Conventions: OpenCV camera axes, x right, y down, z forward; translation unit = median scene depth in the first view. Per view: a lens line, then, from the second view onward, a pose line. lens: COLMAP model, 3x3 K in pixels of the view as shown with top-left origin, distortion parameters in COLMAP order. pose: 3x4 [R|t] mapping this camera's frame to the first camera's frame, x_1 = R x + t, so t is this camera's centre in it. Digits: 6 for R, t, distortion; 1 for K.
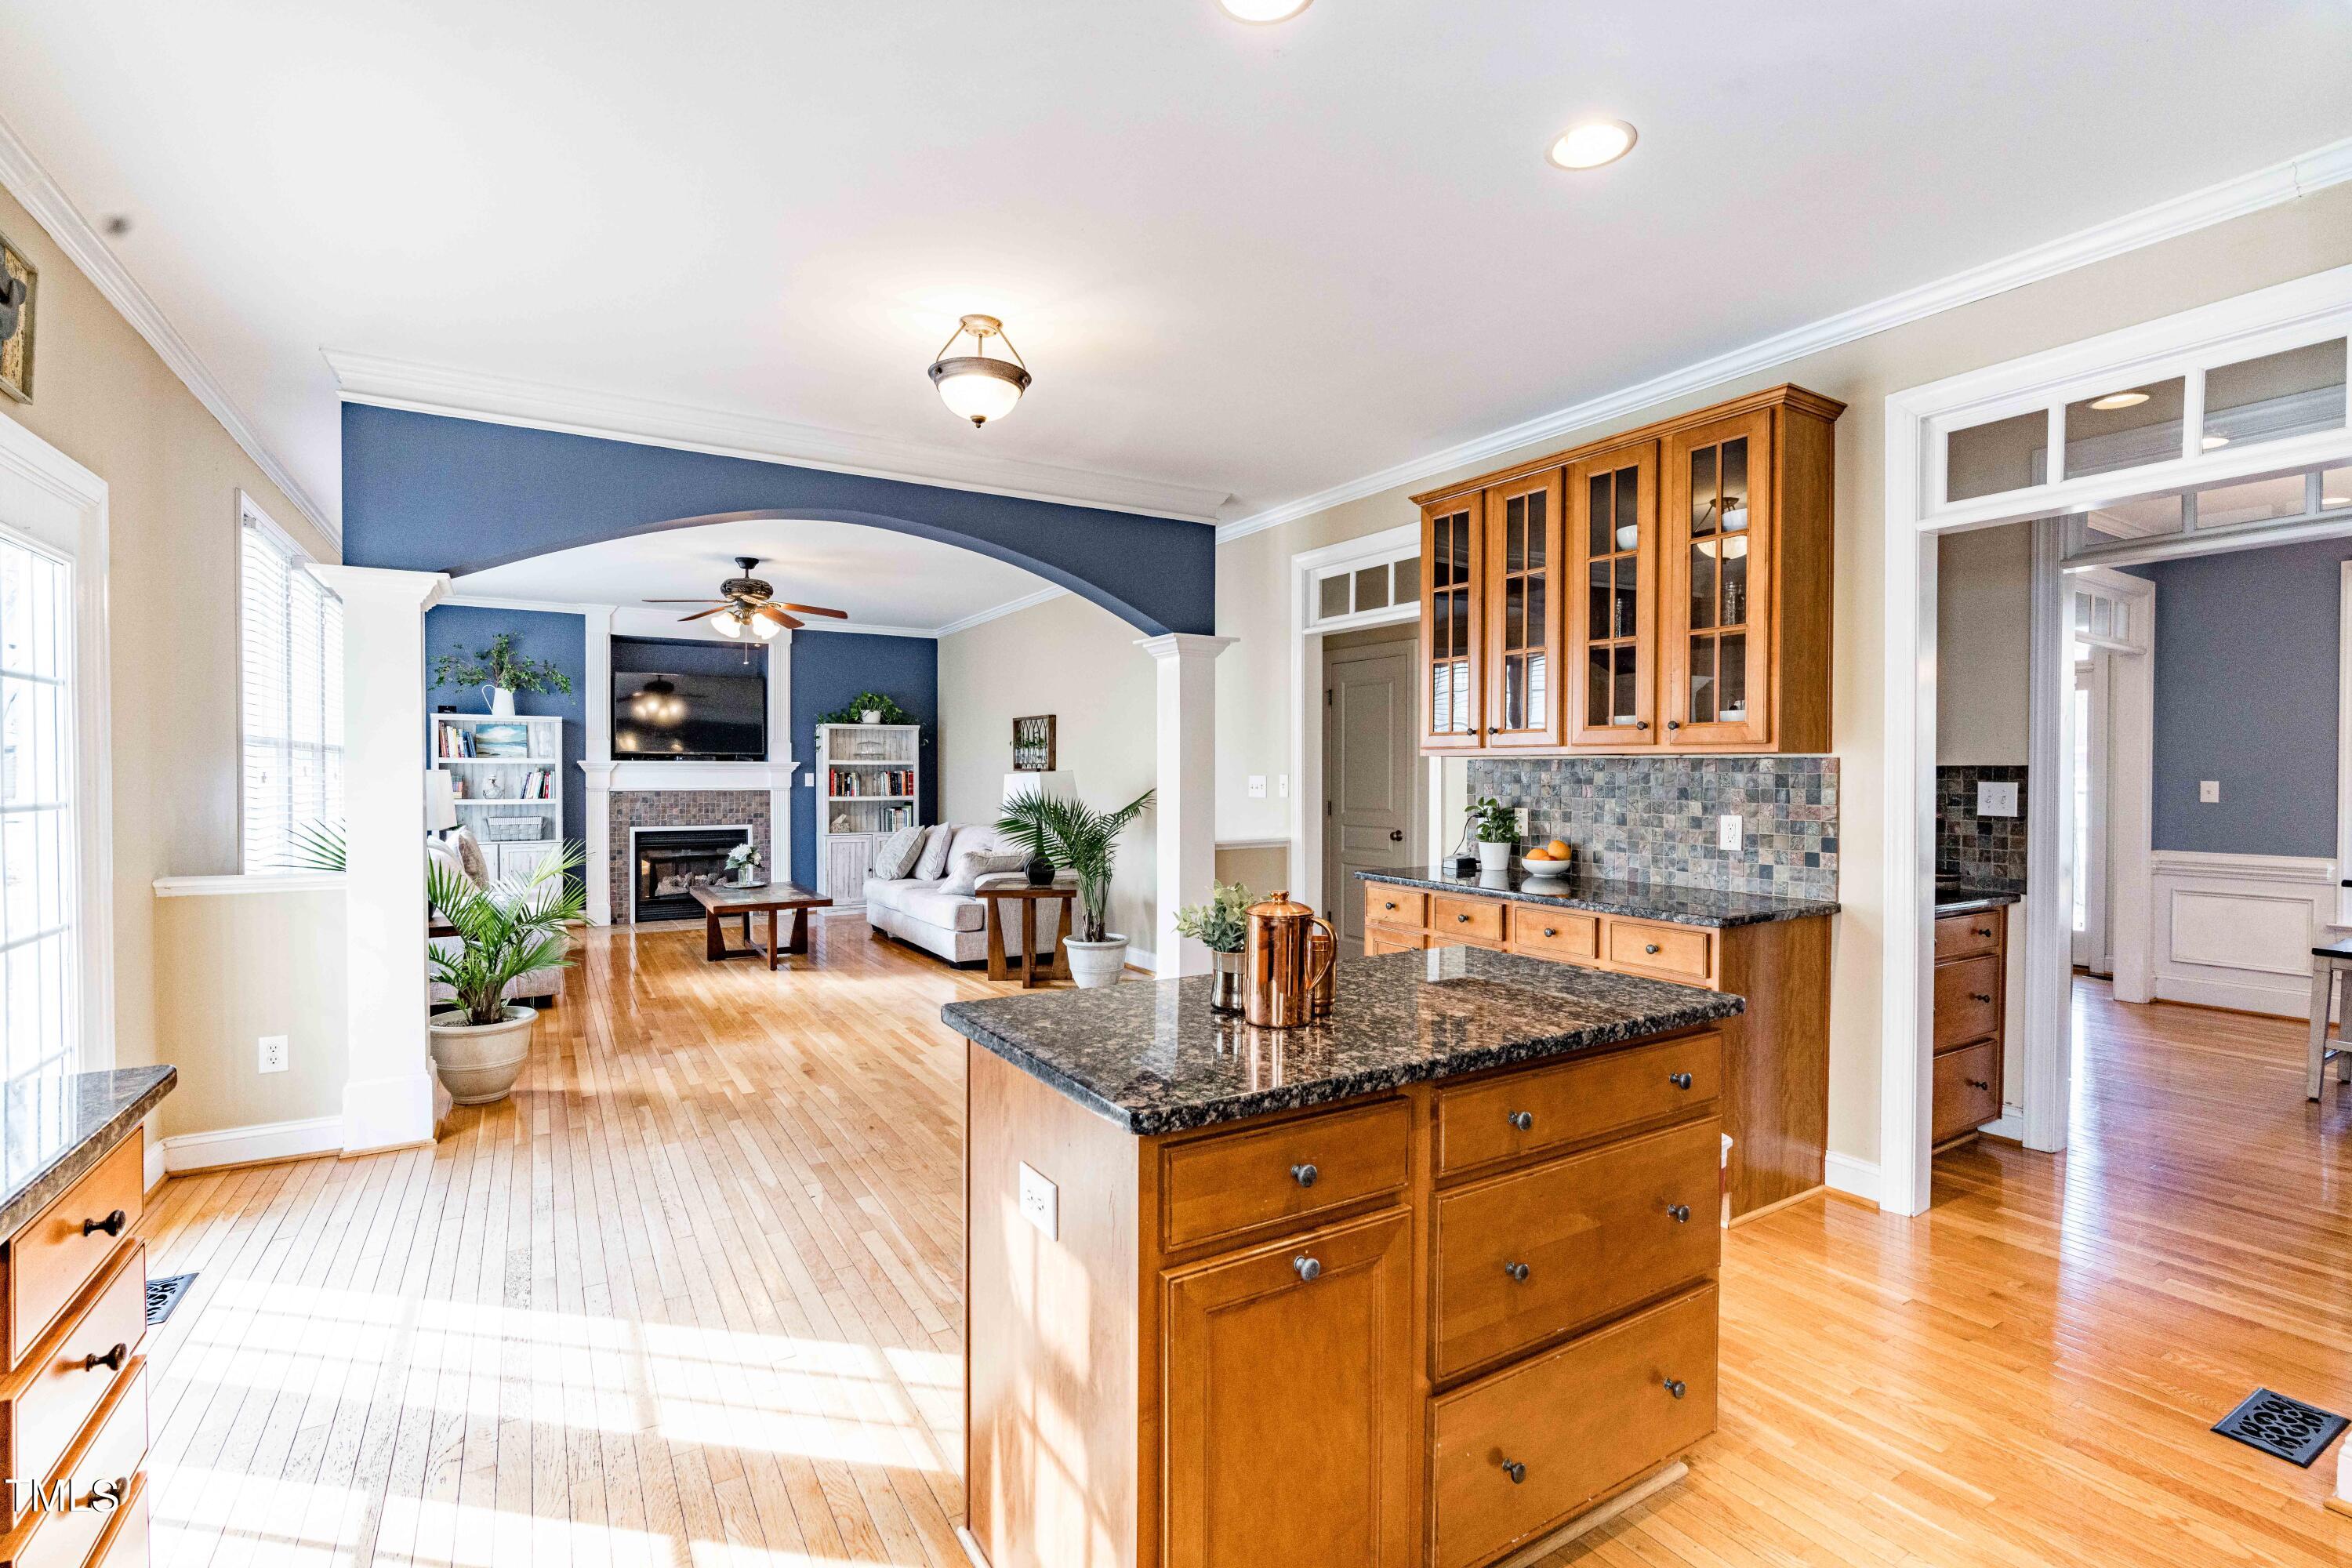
lens RADIAL K [[1072.5, 0, 1183.4], [0, 1072.5, 785.2], [0, 0, 1]] dist [-0.028328, 0.011954]
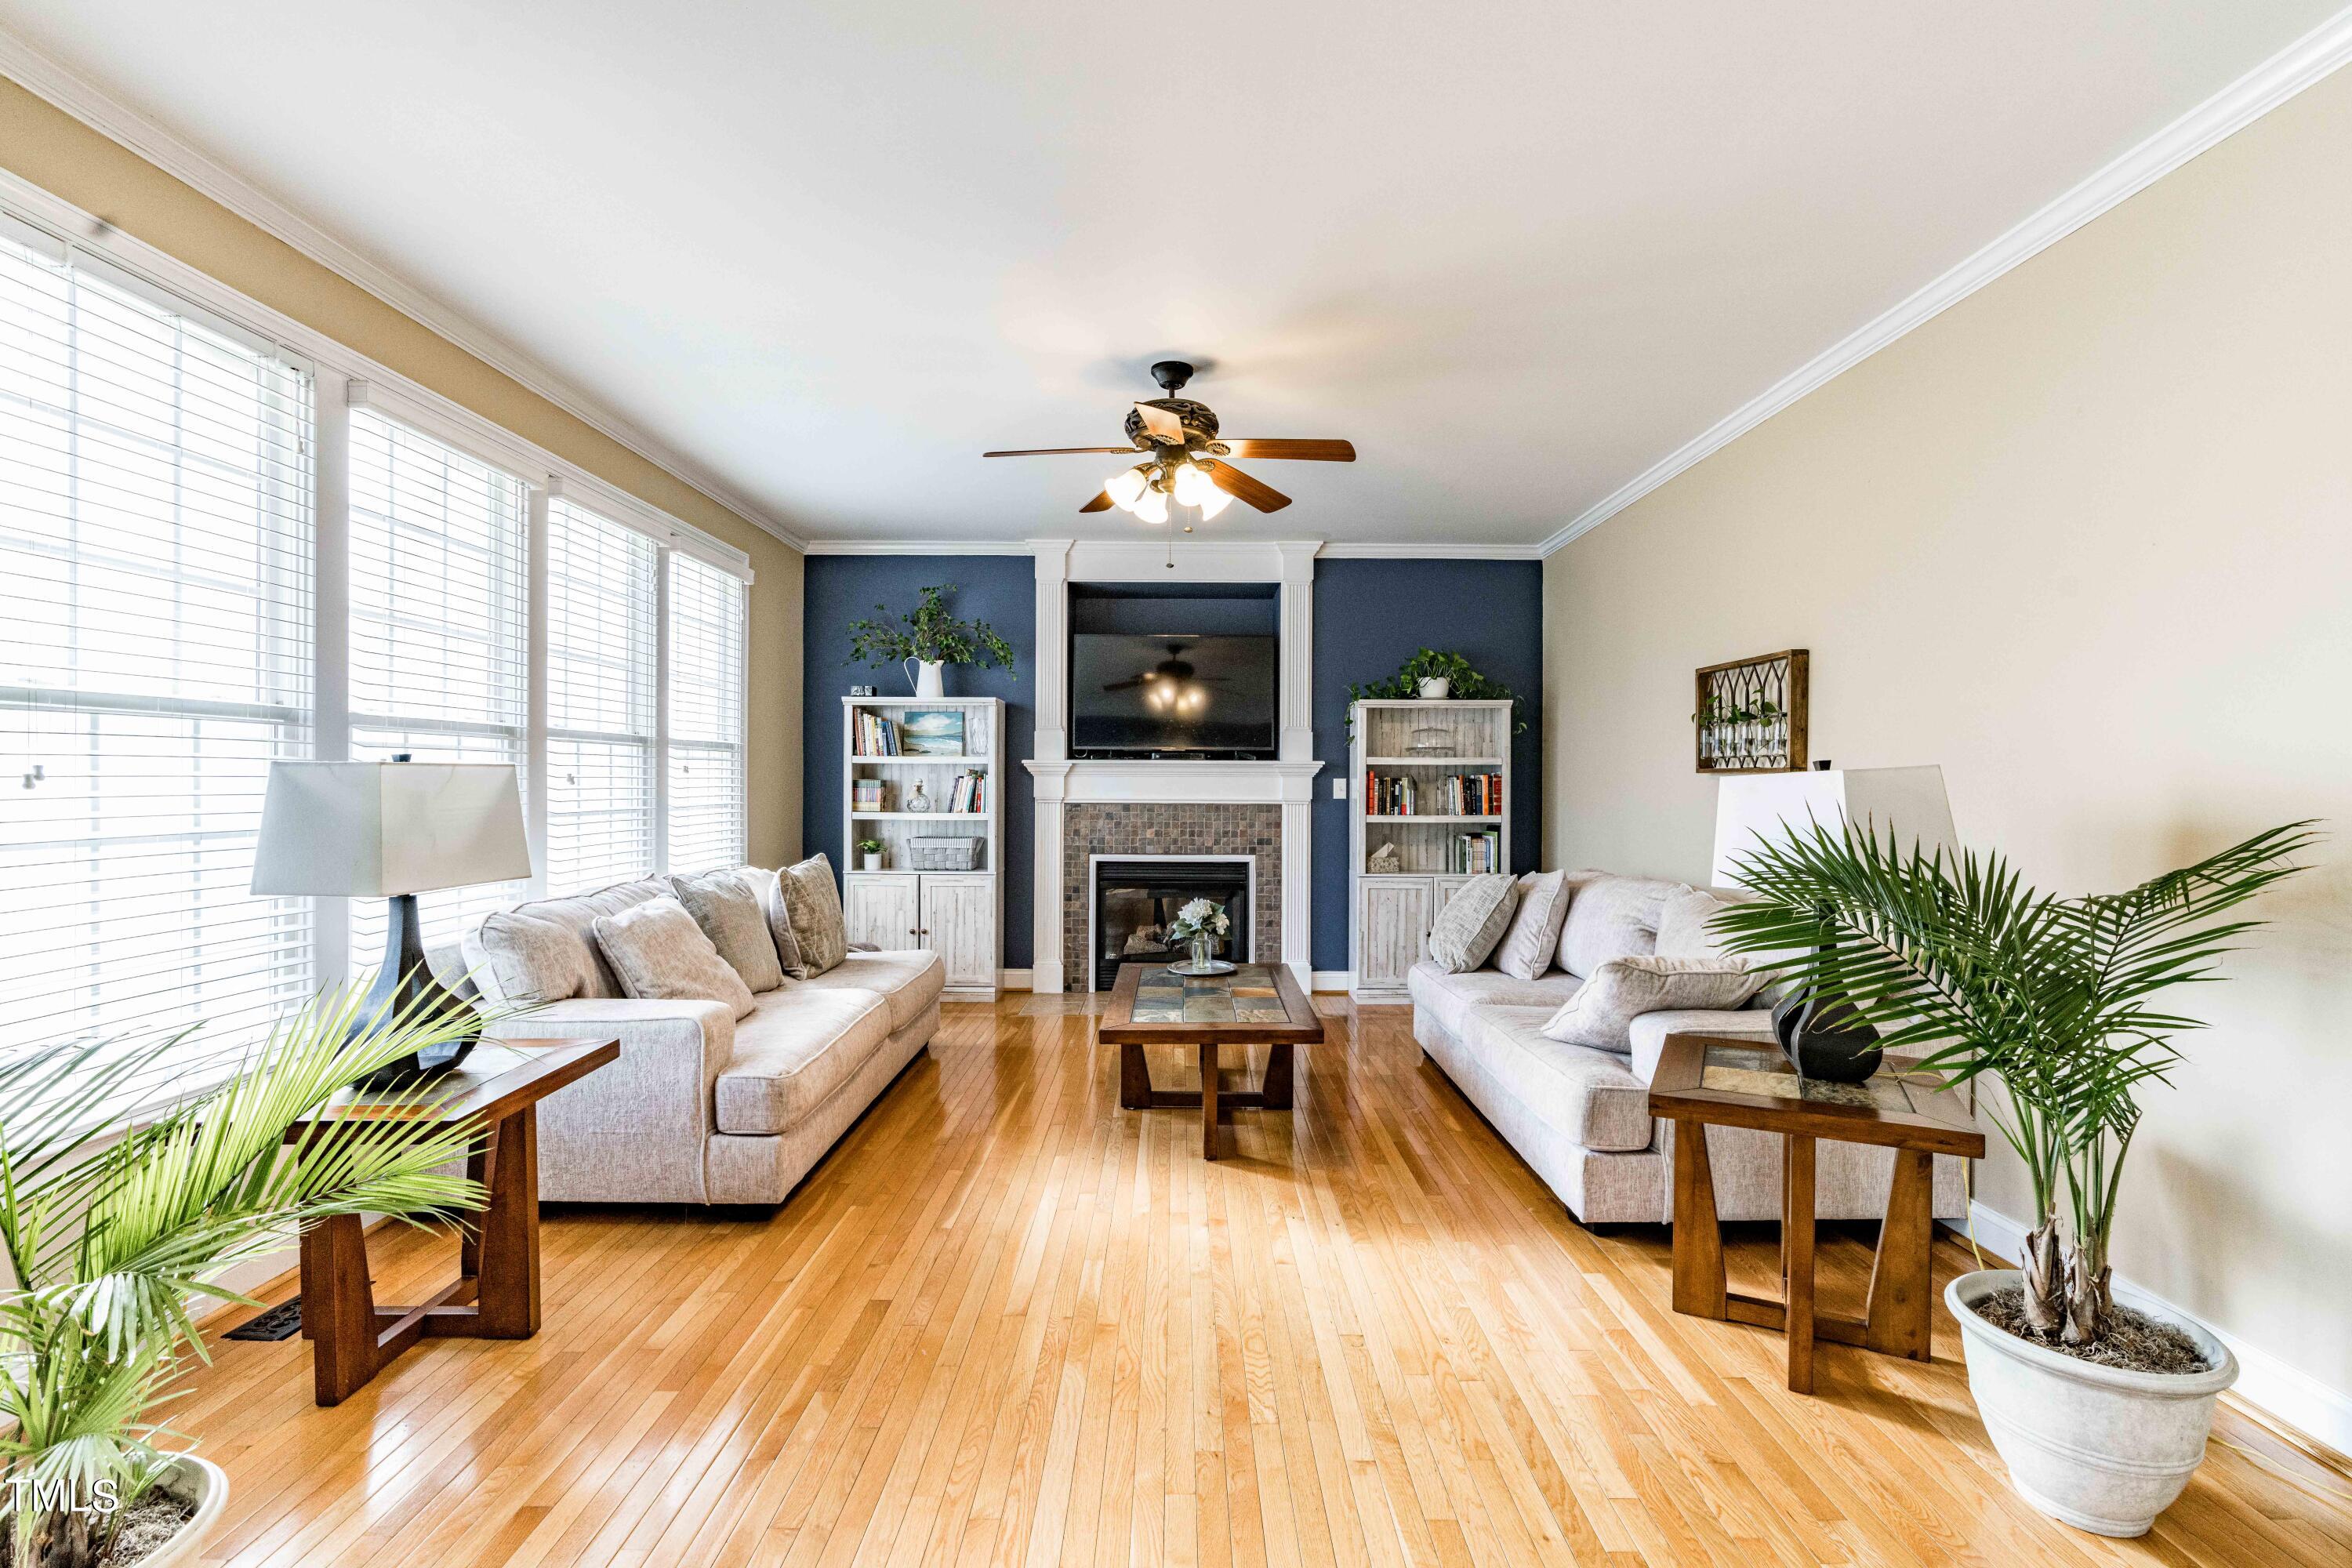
lens RADIAL K [[1072.5, 0, 1183.4], [0, 1072.5, 785.2], [0, 0, 1]] dist [-0.028328, 0.011954]
pose [[0.853490, 0.003616, -0.521097, -0.100275], [-0.008288, 0.999944, -0.006636, -0.002140], [0.521044, 0.009983, 0.853472, 0.432048]]
